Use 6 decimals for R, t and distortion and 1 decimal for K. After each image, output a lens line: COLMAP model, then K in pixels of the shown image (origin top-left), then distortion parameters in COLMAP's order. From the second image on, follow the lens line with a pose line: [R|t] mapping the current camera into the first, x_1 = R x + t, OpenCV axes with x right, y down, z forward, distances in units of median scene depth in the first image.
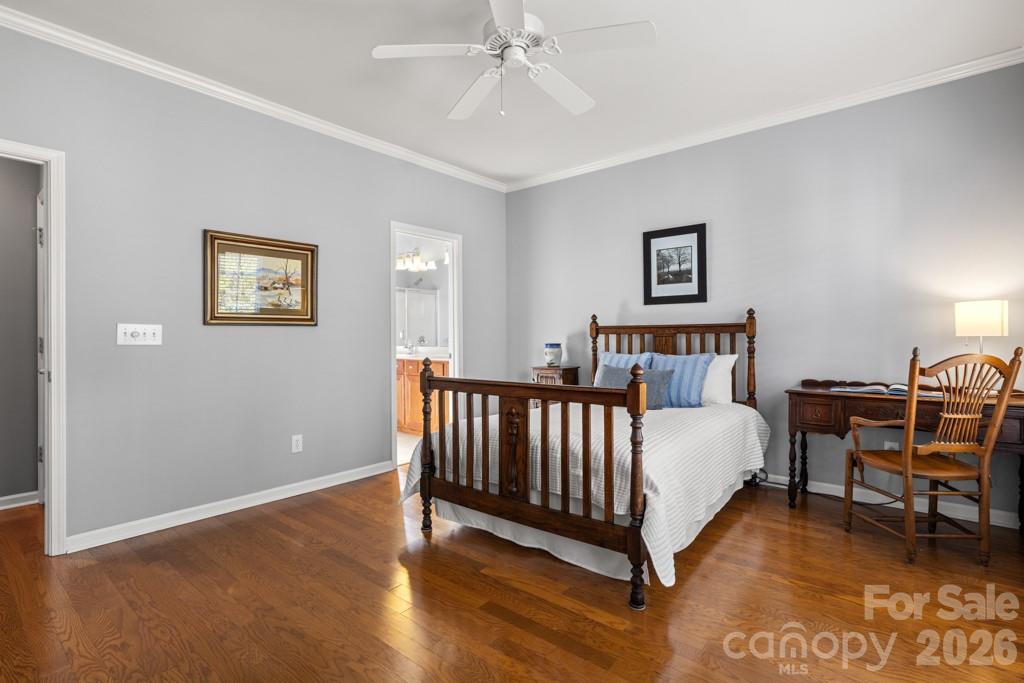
lens RADIAL K [[500.7, 0, 511.7], [0, 500.7, 336.6], [0, 0, 1]] dist [0.002197, 0.000531]
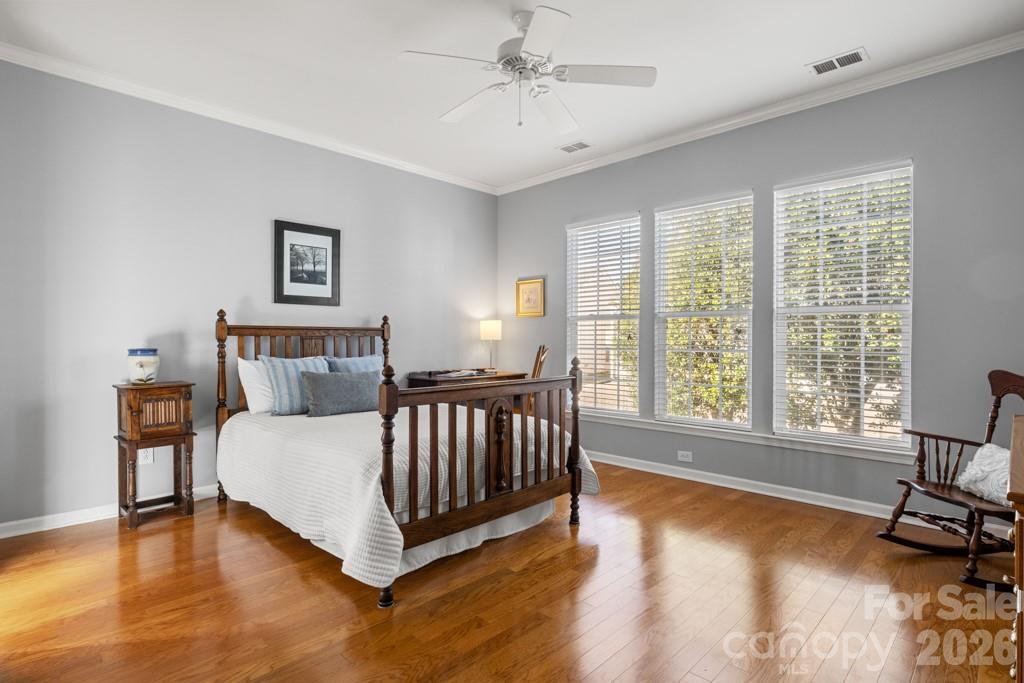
lens RADIAL K [[530.4, 0, 511.7], [0, 530.4, 341.7], [0, 0, 1]] dist [-0.004281, -0.000086]
pose [[0.061411, 0.000290, 0.998113, -0.672021], [0.000926, 1.000000, -0.000348, 0.005353], [-0.998112, 0.000946, 0.061411, 0.564324]]
